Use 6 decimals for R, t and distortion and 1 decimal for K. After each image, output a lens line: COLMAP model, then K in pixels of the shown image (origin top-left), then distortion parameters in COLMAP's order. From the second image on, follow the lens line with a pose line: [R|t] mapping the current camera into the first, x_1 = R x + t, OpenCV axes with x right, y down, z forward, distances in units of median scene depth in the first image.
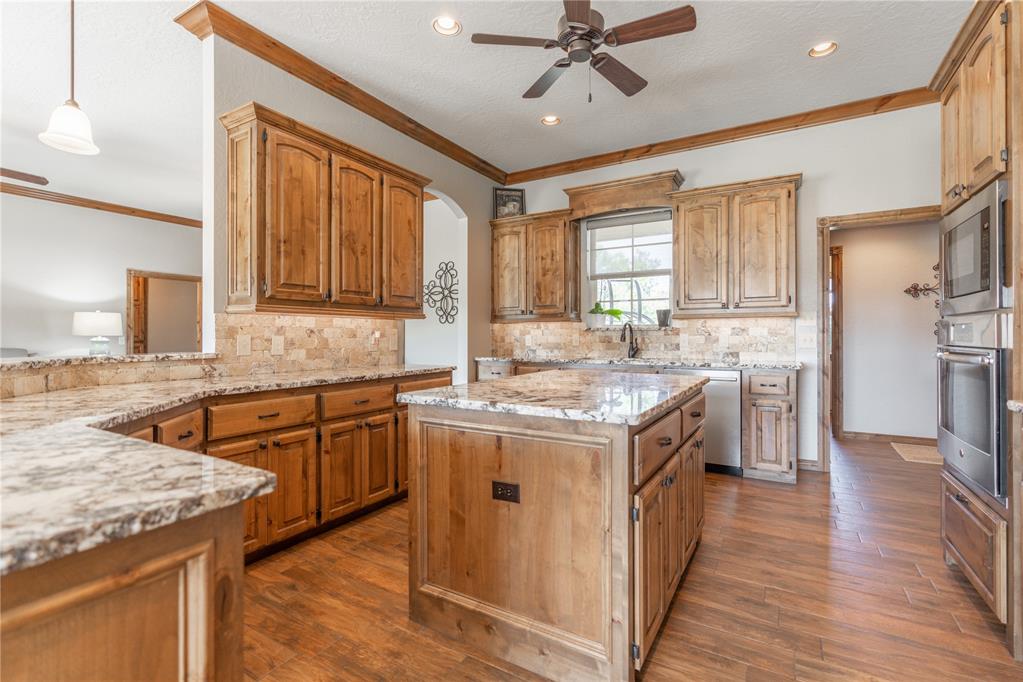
lens RADIAL K [[461.0, 0, 510.8], [0, 461.0, 334.0], [0, 0, 1]] dist [-0.001239, -0.000094]
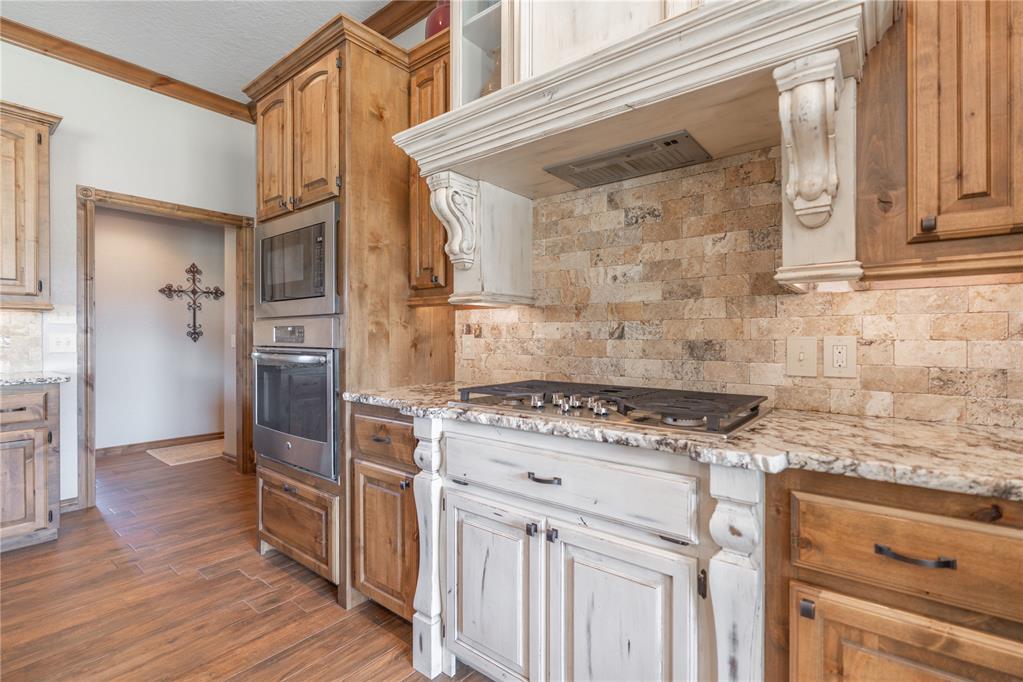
lens RADIAL K [[463.6, 0, 513.9], [0, 463.6, 338.7], [0, 0, 1]] dist [0.000027, 0.000319]
pose [[0.135828, -0.001635, 0.990731, -0.012094], [-0.006334, 0.999977, 0.002519, 0.000951], [-0.990712, -0.006618, 0.135814, 0.183698]]
